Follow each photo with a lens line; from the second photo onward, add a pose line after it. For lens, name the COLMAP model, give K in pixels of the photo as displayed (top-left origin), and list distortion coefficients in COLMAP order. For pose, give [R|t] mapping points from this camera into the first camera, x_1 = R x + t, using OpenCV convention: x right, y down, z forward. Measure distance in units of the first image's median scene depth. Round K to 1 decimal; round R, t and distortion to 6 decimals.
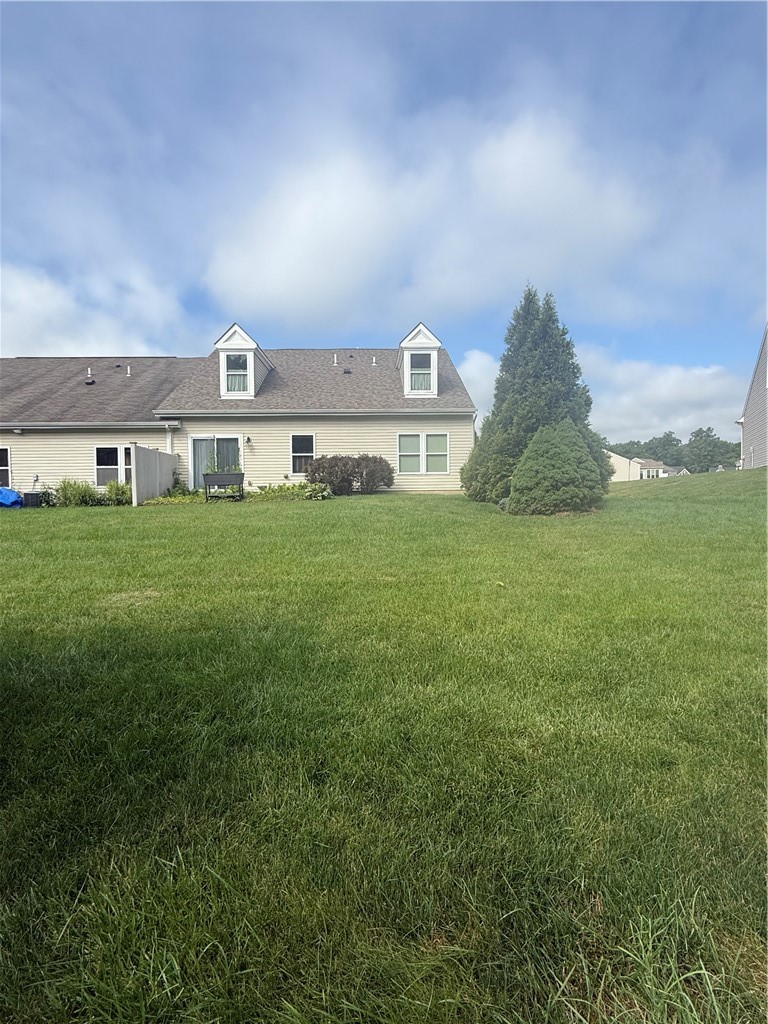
lens RADIAL K [[507.8, 0, 386.7], [0, 507.8, 510.6], [0, 0, 1]] dist [0.003287, 0.000061]
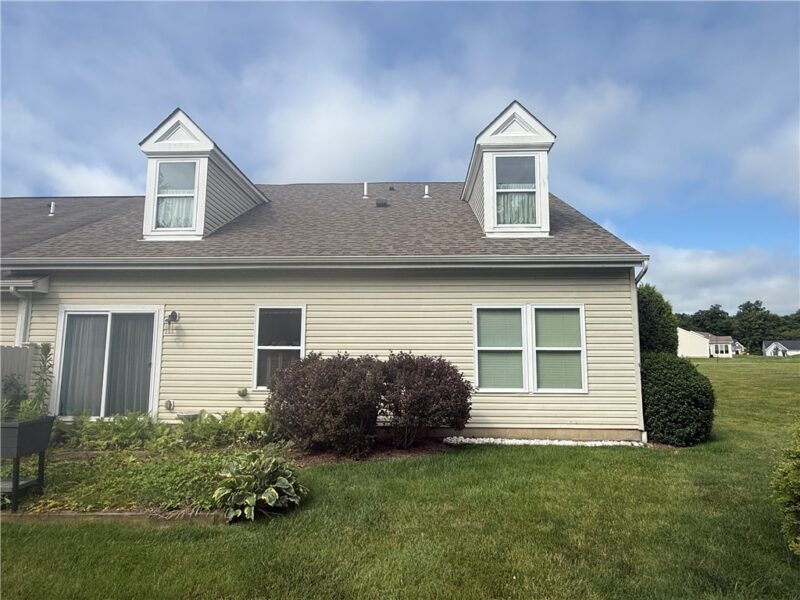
lens RADIAL K [[466.1, 0, 400.3], [0, 466.1, 300.1], [0, 0, 1]] dist [0.034818, 0.000986]
pose [[0.997030, 0.005442, -0.076817, -0.015061], [-0.017599, 0.987204, -0.158488, -0.086080], [0.074972, 0.159370, 0.984368, 0.556972]]
